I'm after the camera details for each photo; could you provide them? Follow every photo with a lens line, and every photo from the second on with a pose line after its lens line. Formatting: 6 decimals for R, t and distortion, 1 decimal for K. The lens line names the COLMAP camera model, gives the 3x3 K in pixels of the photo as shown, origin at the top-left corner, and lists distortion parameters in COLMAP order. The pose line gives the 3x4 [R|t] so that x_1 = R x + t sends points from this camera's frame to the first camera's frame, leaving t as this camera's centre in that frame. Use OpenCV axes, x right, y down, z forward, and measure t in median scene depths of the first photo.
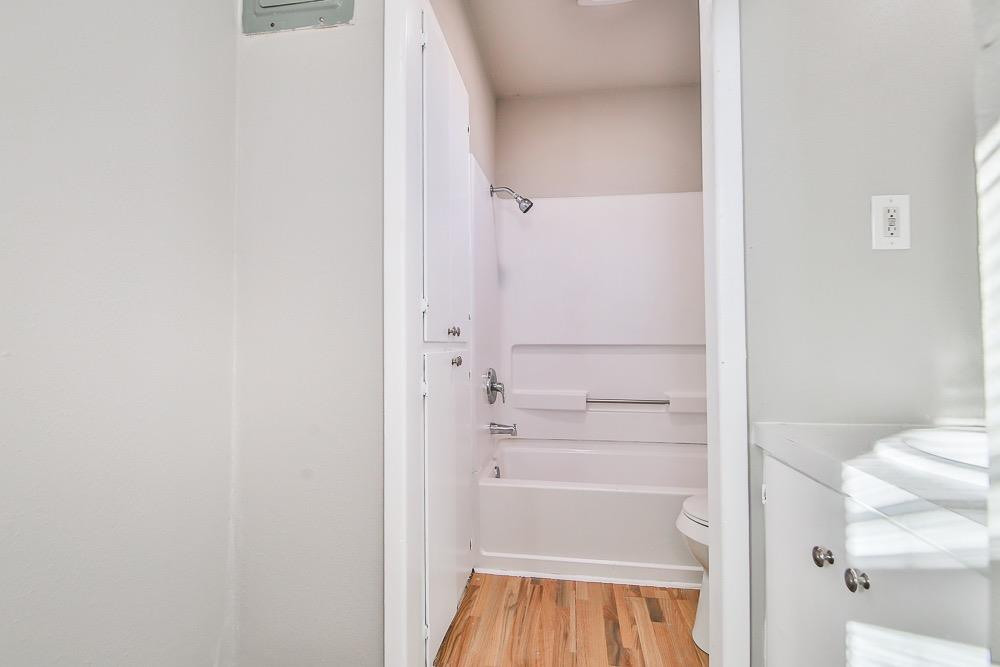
lens RADIAL K [[475.3, 0, 497.2], [0, 475.3, 333.5], [0, 0, 1]] dist [-0.000680, -0.011691]
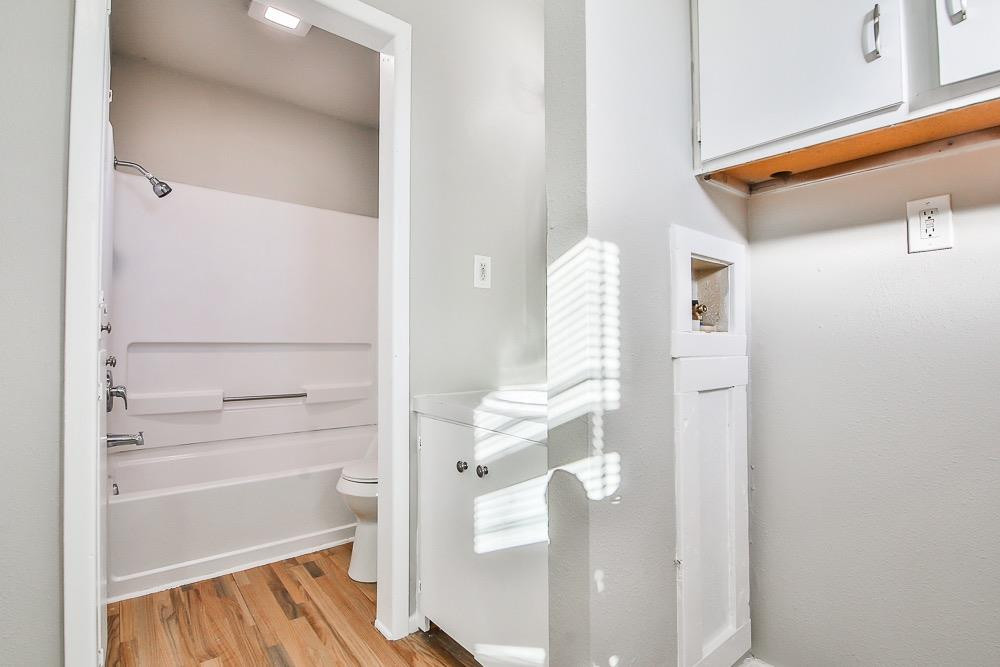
lens RADIAL K [[475.3, 0, 497.2], [0, 475.3, 333.5], [0, 0, 1]] dist [-0.000680, -0.011691]
pose [[0.678923, 0.016964, 0.734014, -0.228446], [-0.019943, 0.999790, -0.004661, -0.003726], [-0.733939, -0.011474, 0.679119, -0.121507]]
